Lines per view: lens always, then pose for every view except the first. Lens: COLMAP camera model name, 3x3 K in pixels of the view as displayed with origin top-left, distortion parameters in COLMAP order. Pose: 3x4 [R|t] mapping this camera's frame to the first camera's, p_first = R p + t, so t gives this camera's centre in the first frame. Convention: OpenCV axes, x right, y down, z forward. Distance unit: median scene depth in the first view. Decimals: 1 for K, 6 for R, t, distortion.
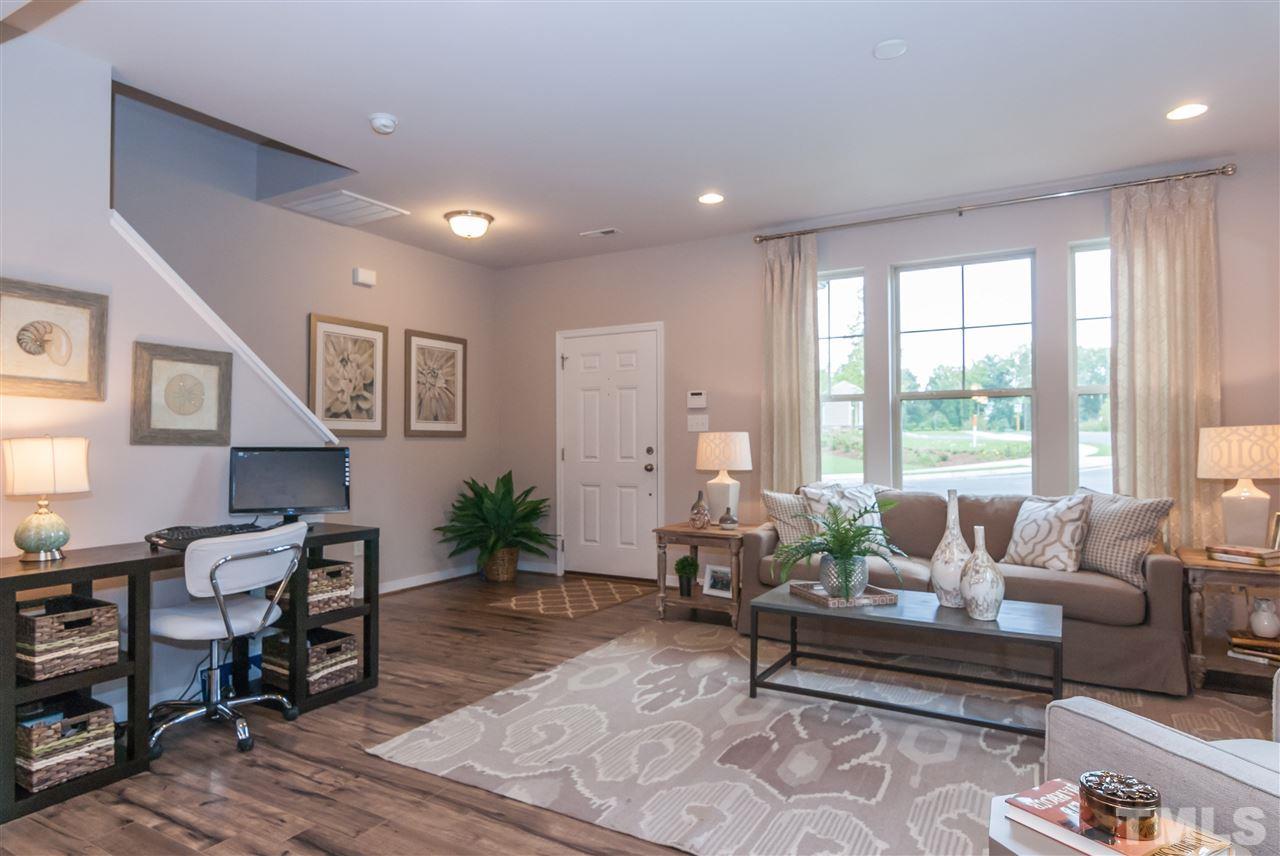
lens RADIAL K [[766.4, 0, 638.9], [0, 766.4, 429.8], [0, 0, 1]] dist [0.002186, -0.000254]
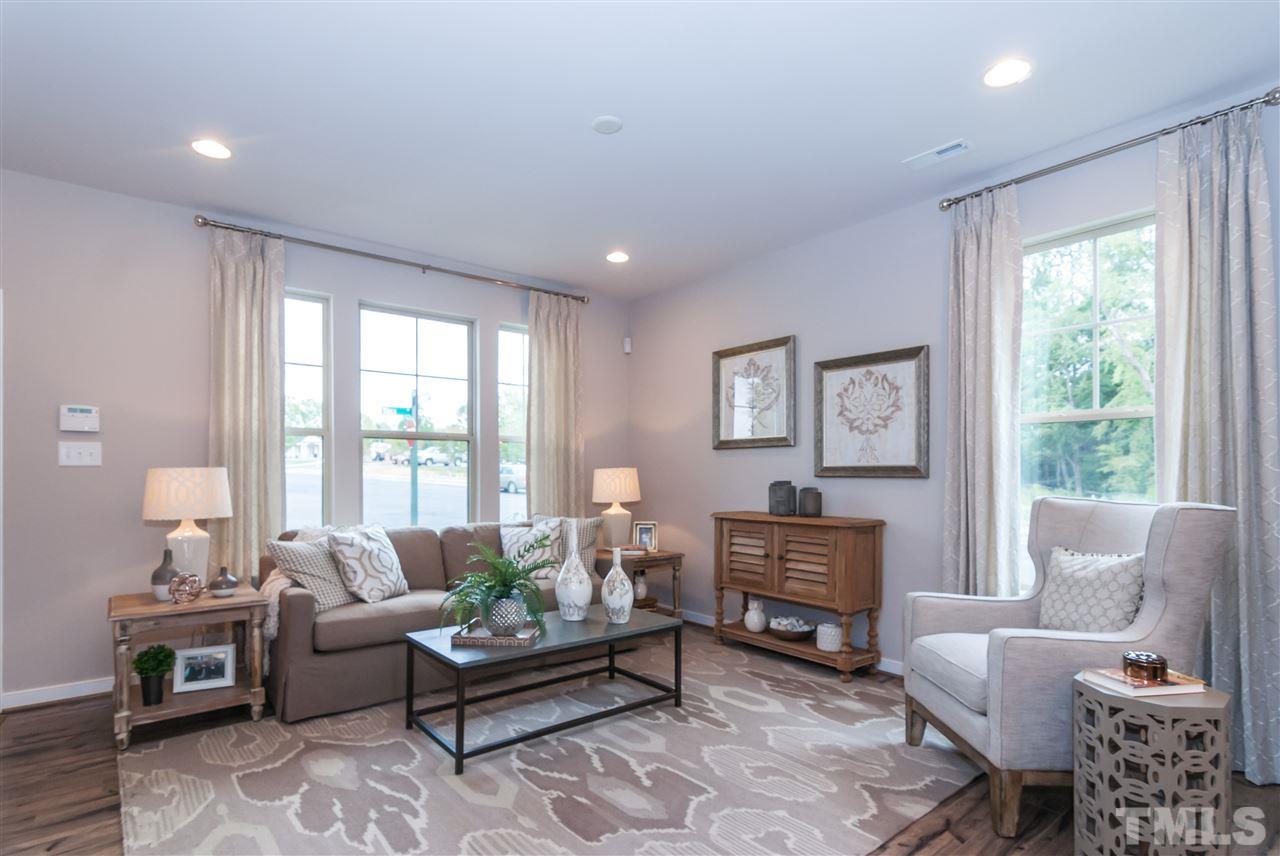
lens RADIAL K [[630.3, 0, 645.5], [0, 630.3, 472.1], [0, 0, 1]] dist [0.000369, -0.000706]
pose [[0.360297, 0.007253, 0.932810, -0.346126], [-0.010522, 0.999938, -0.003711, 0.005822], [-0.932778, -0.008478, 0.360351, 0.426687]]
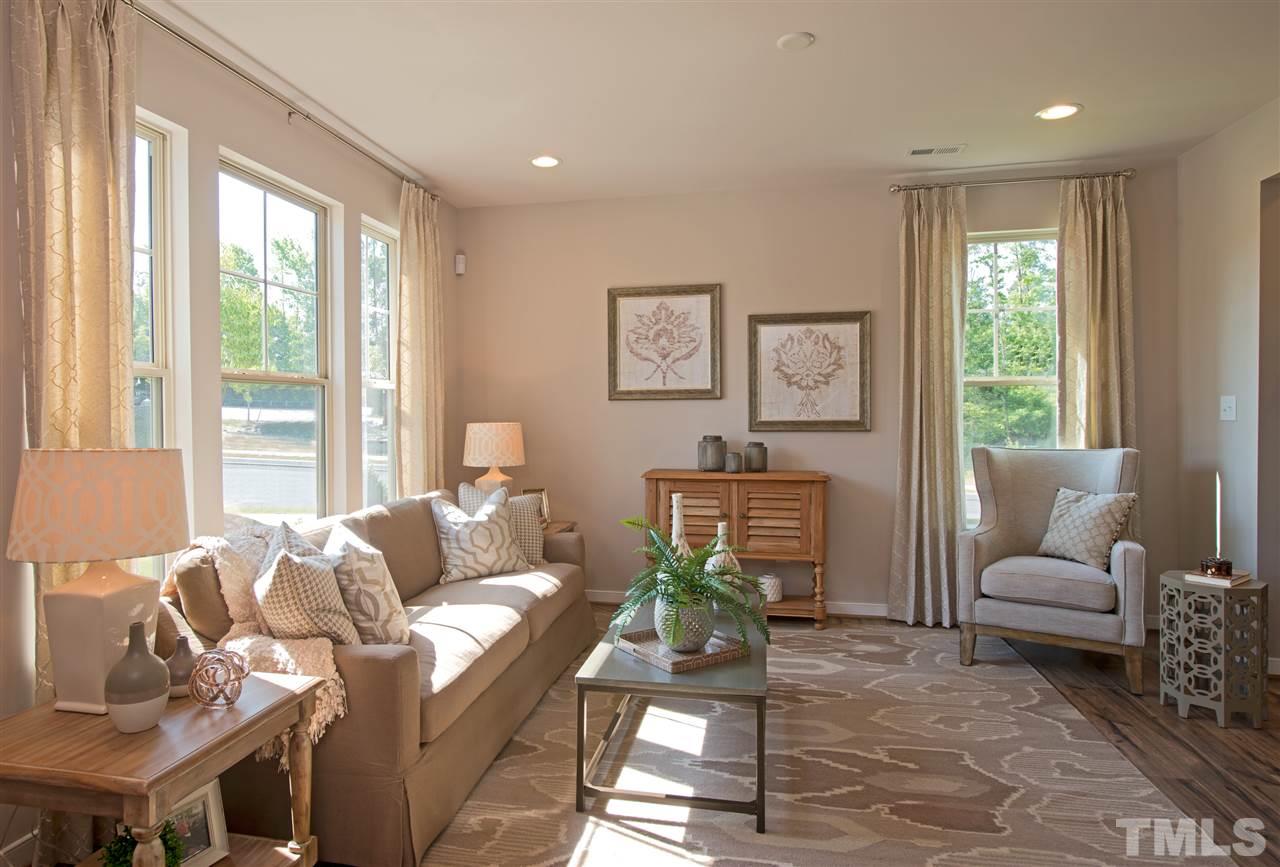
lens RADIAL K [[708.1, 0, 636.7], [0, 708.1, 421.1], [0, 0, 1]] dist [0.000353, -0.000816]
pose [[-0.291225, -0.005237, 0.956640, -0.325910], [0.000829, 0.999983, 0.005726, -0.014686], [-0.956654, 0.002461, -0.291216, 1.004882]]
